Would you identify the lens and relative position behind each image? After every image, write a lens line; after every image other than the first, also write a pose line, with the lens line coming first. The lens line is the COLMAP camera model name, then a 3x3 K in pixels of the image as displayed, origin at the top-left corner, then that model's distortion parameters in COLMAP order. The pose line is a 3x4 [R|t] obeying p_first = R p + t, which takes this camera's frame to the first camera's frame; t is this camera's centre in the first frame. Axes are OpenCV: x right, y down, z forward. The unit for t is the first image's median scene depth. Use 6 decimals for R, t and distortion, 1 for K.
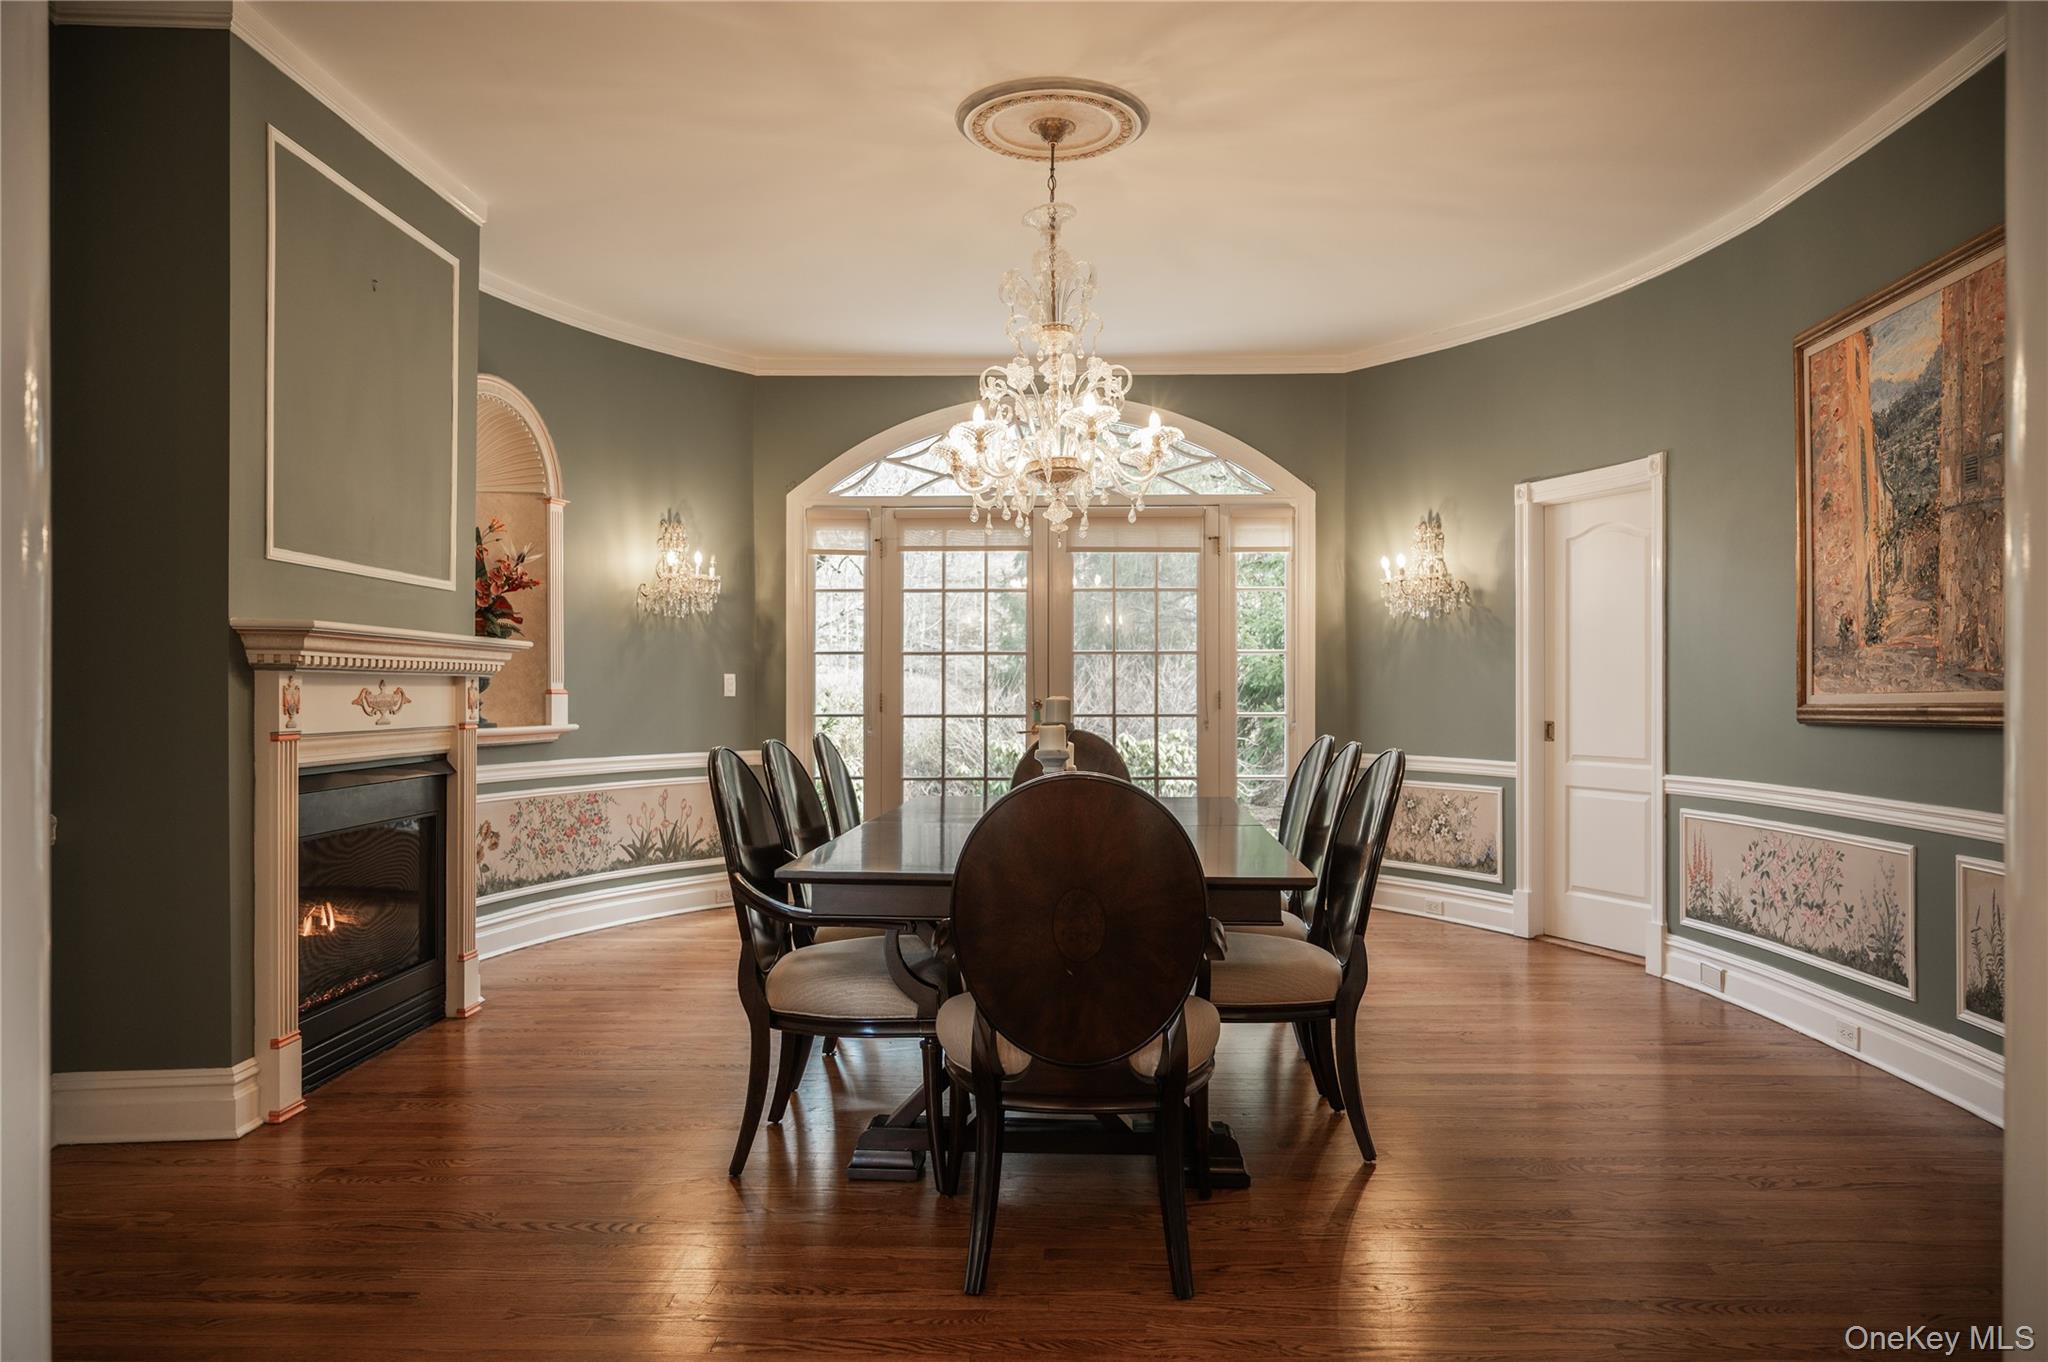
lens RADIAL K [[1446.4, 0, 1017.2], [0, 1446.4, 679.5], [0, 0, 1]] dist [-0.003873, 0.002569]
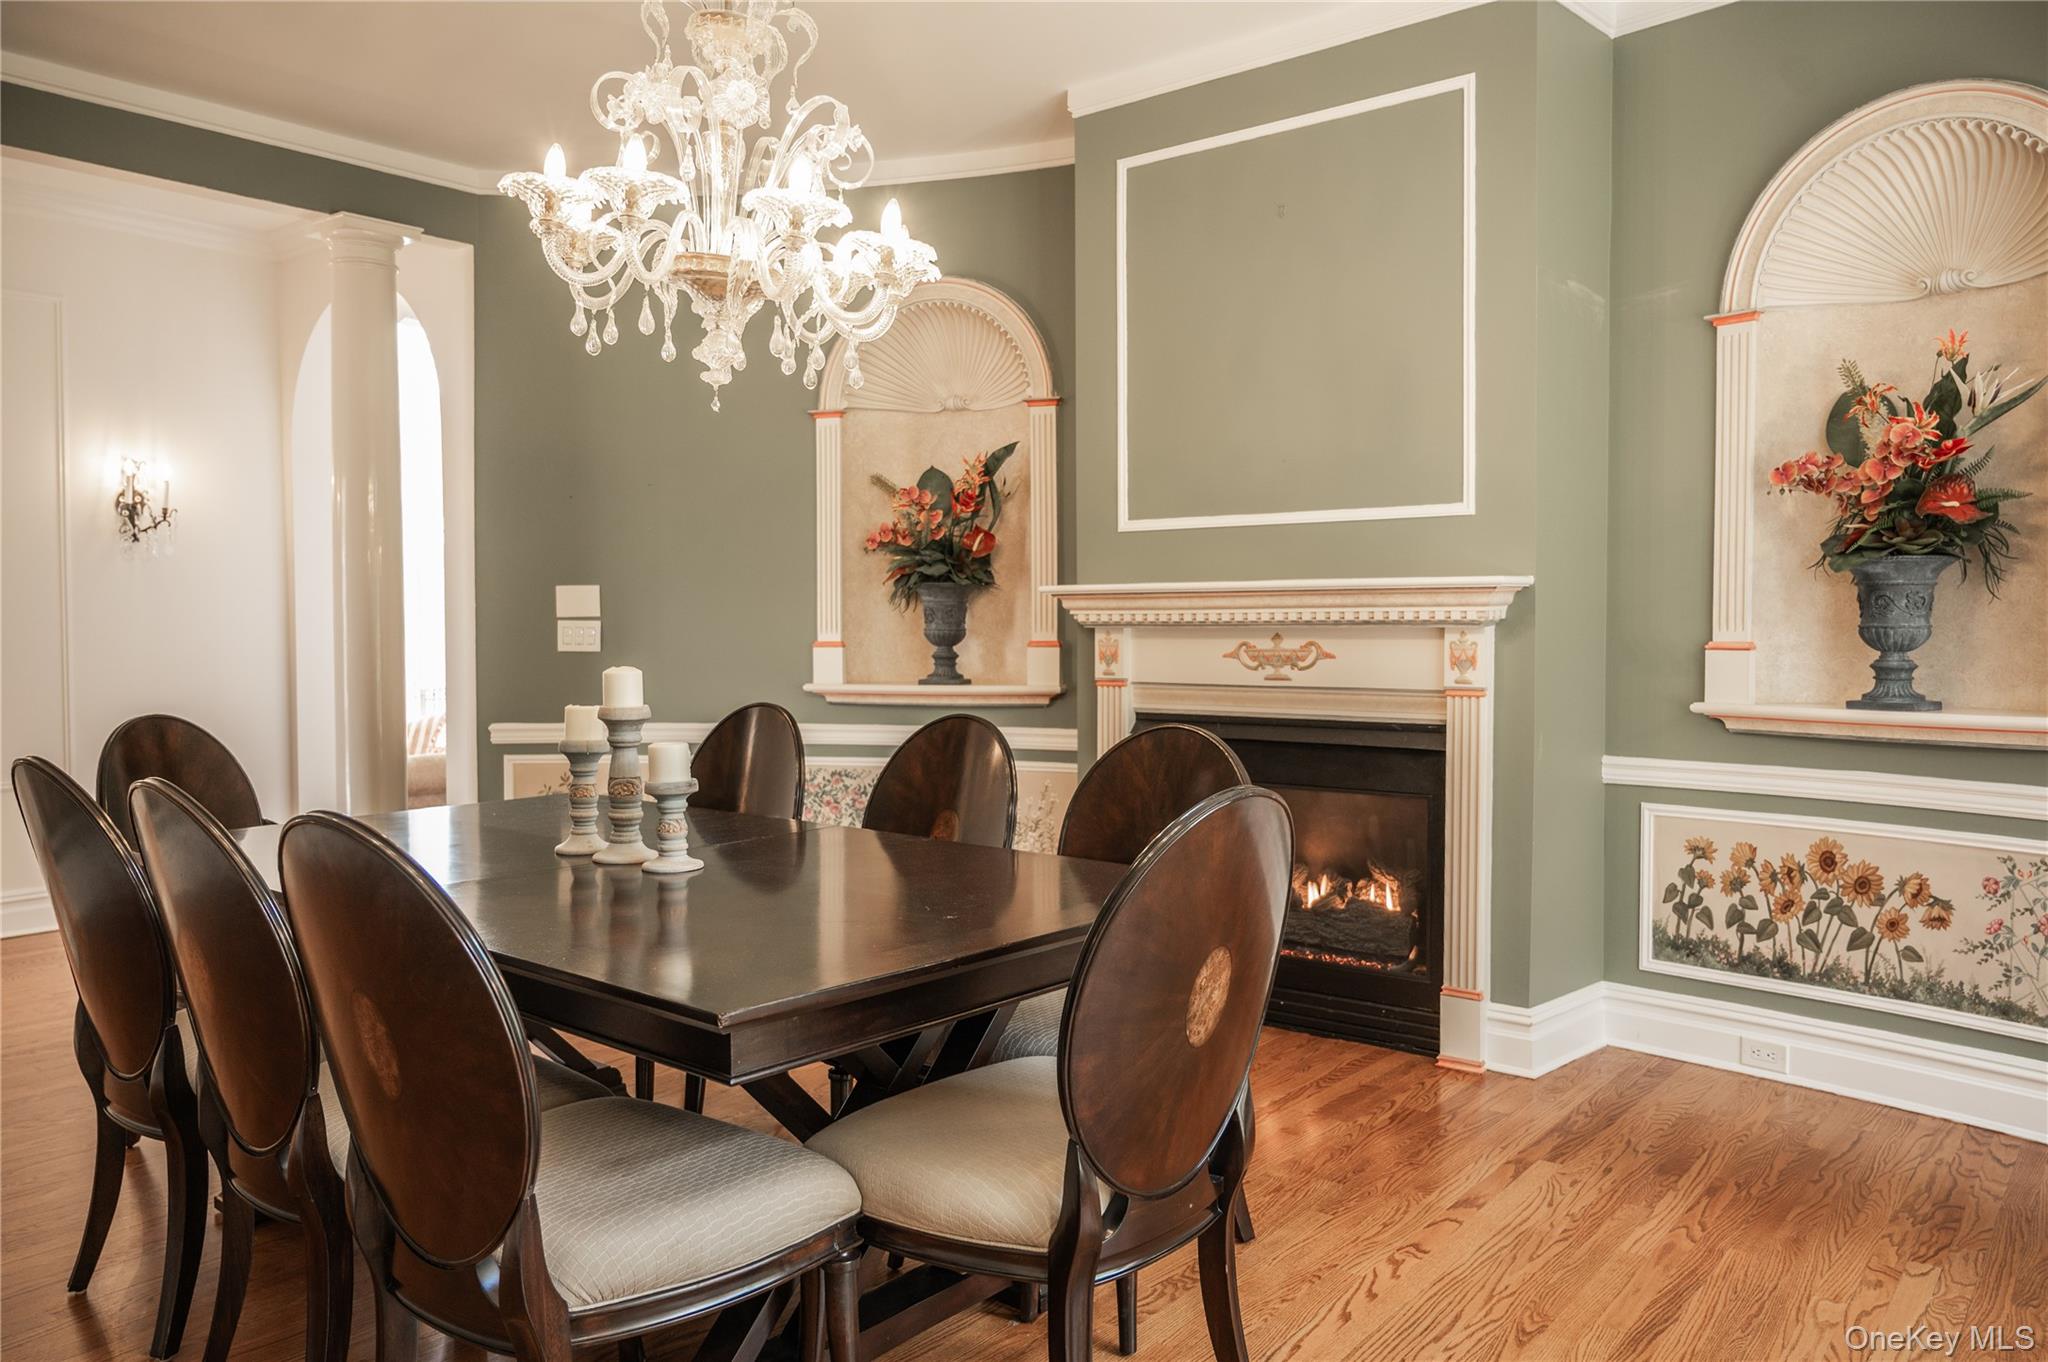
lens RADIAL K [[1446.4, 0, 1010.7], [0, 1446.4, 690.7], [0, 0, 1]] dist [-0.003873, 0.002569]
pose [[-0.616779, 0.030783, -0.786534, 0.399753], [0.004656, 0.999360, 0.035462, 0.003875], [0.787123, 0.018211, -0.616527, 1.401709]]
